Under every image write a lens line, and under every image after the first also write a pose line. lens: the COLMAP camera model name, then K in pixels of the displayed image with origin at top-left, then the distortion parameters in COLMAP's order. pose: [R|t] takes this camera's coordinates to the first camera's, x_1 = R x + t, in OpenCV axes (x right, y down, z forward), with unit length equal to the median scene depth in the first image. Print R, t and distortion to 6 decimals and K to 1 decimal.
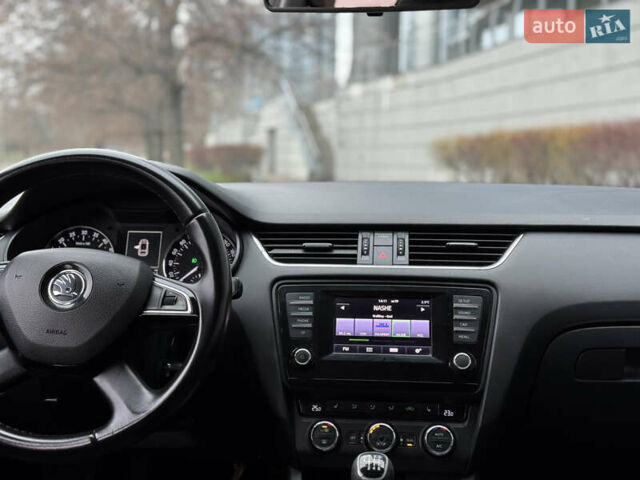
lens RADIAL K [[895.2, 0, 320.0], [0, 895.2, 240.0], [0, 0, 1]] dist [0.178212, -0.390891]
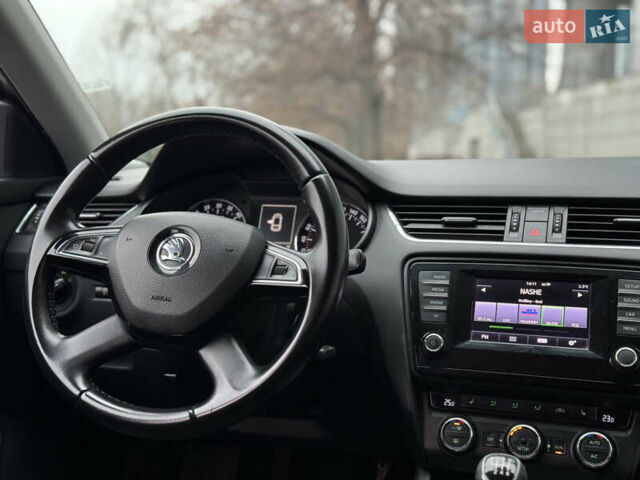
lens RADIAL K [[895.2, 0, 320.0], [0, 895.2, 240.0], [0, 0, 1]] dist [0.178212, -0.390891]
pose [[0.974793, 0.021933, -0.222032, 0.064606], [-0.024834, 0.999639, -0.010283, 0.040716], [0.221726, 0.015538, 0.974985, 0.113116]]
